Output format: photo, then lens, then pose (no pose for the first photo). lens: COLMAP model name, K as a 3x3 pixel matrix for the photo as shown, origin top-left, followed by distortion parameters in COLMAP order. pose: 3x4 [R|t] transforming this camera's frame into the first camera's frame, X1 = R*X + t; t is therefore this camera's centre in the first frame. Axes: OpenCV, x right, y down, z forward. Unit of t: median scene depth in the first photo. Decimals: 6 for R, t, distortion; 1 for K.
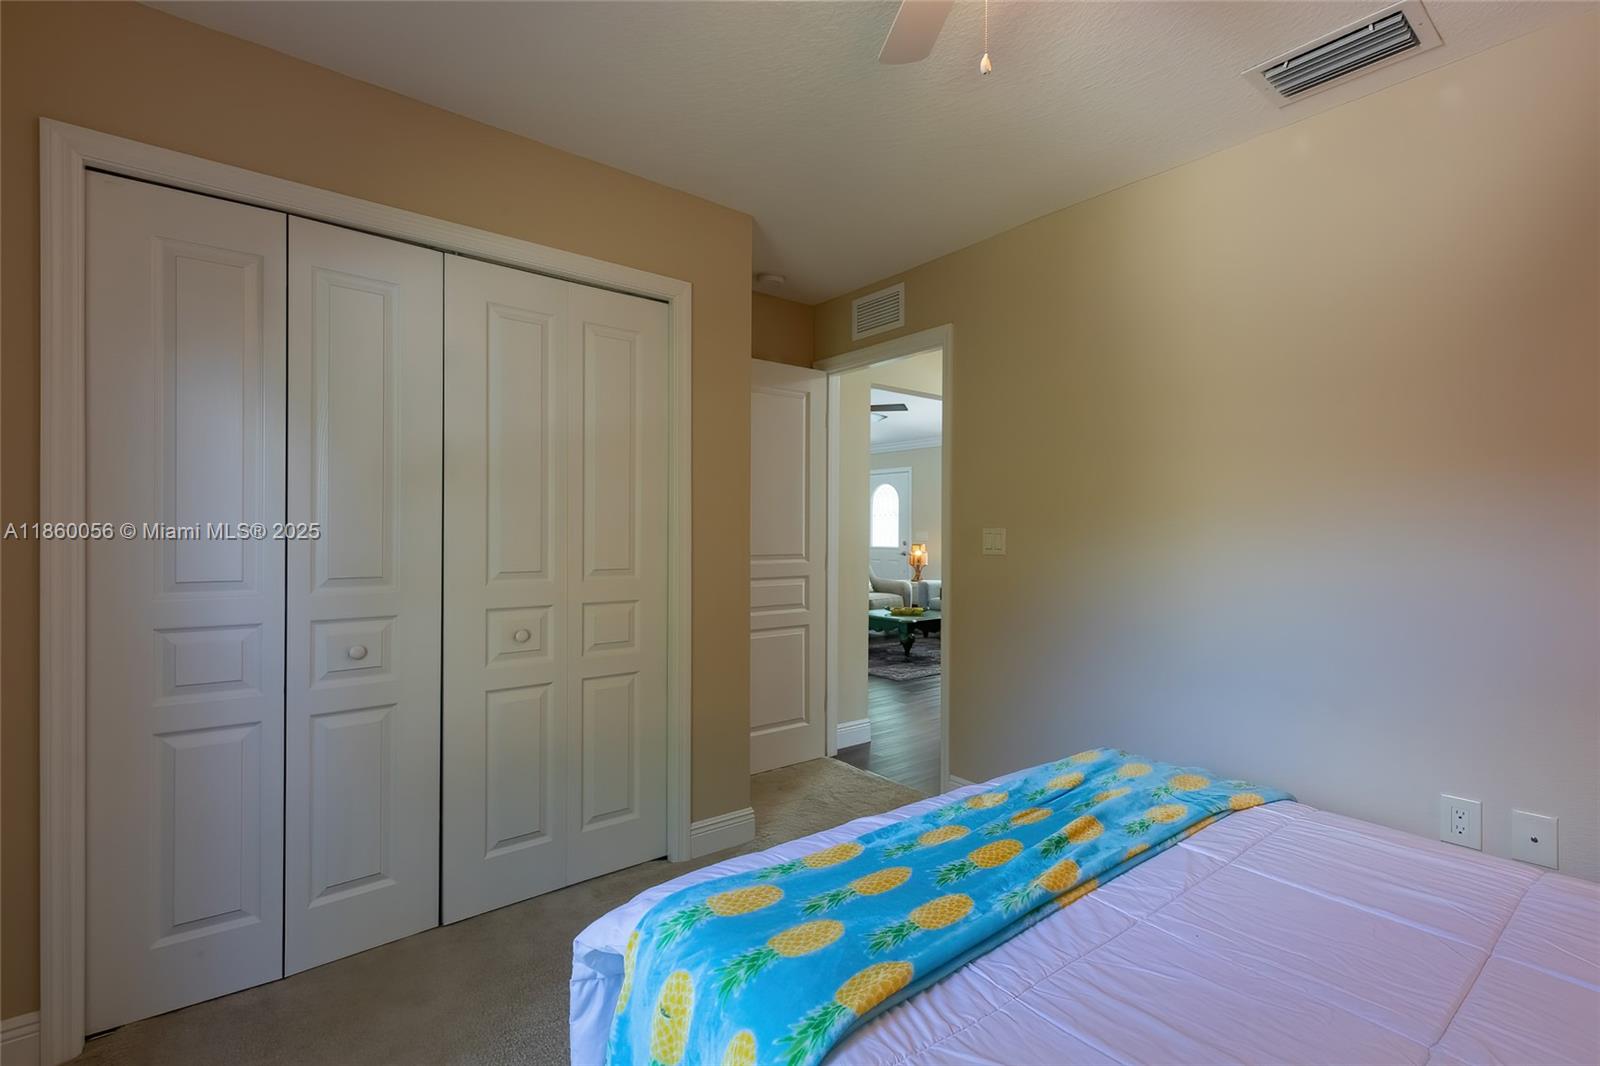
lens RADIAL K [[725.5, 0, 804.5], [0, 725.5, 534.0], [0, 0, 1]] dist [0.008237, -0.000602]
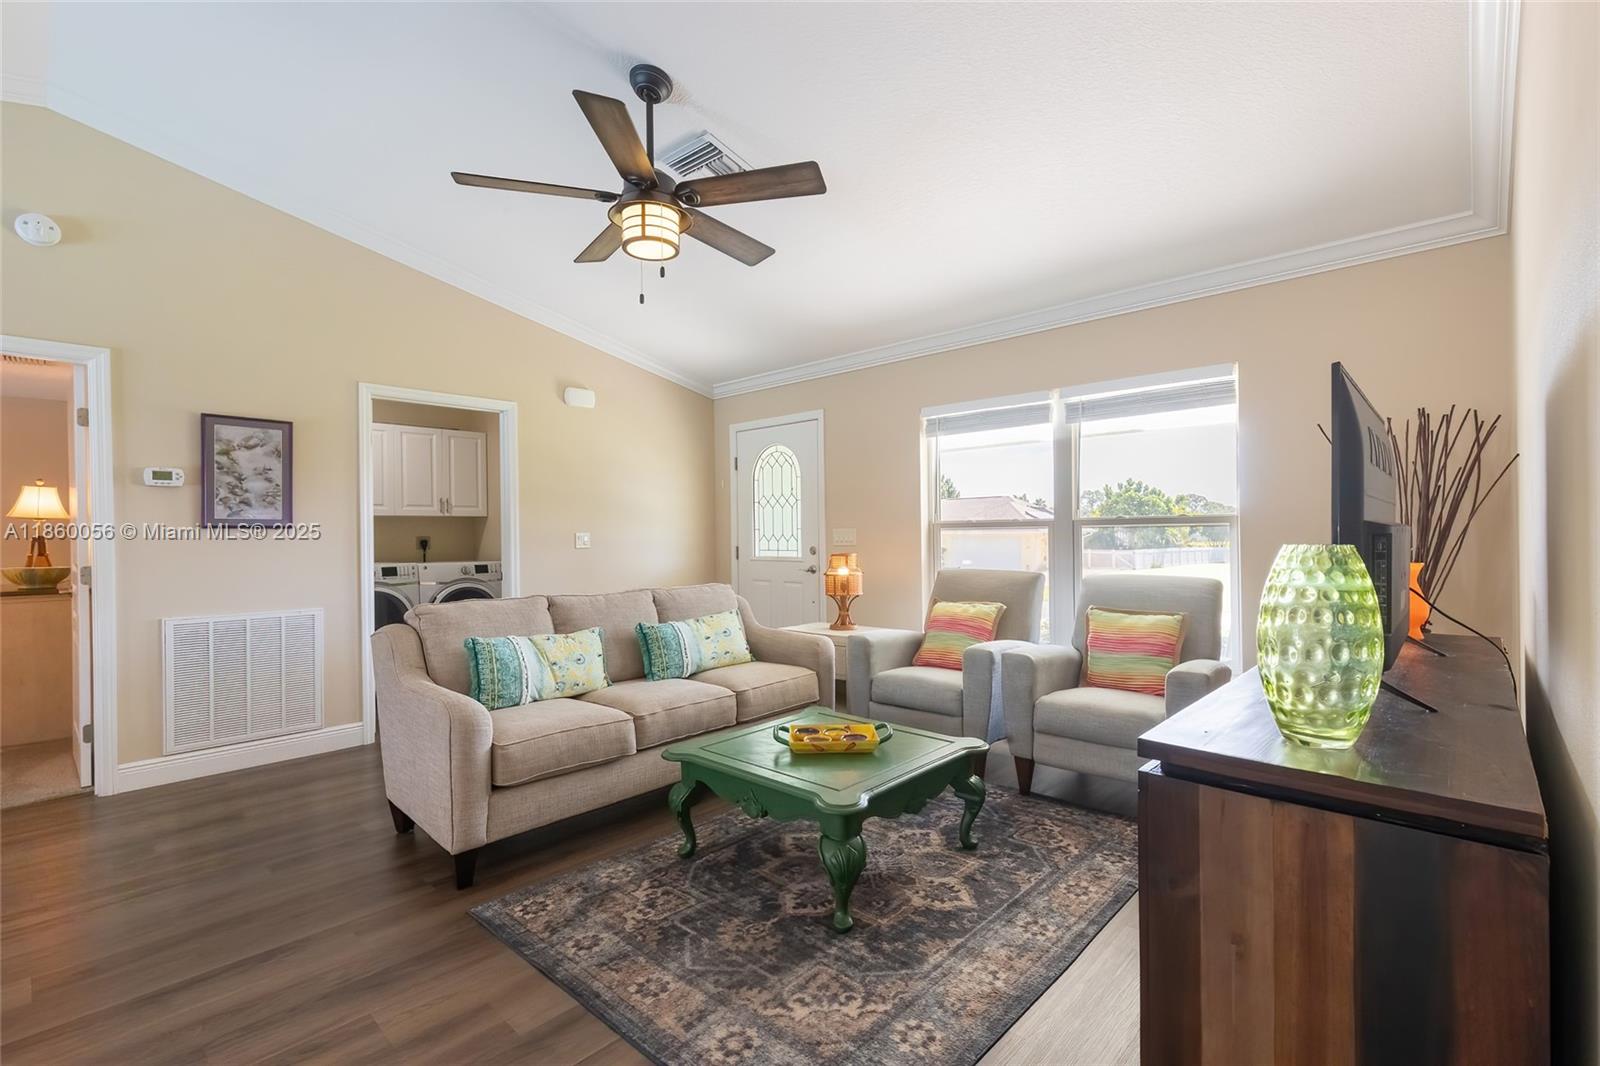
lens RADIAL K [[725.5, 0, 800.5], [0, 725.5, 535.1], [0, 0, 1]] dist [0.008237, -0.000602]
pose [[0.990419, -0.013715, 0.137416, 0.060857], [0.013587, 0.999906, 0.001870, 0.000548], [-0.137428, 0.000015, 0.990512, 0.518417]]
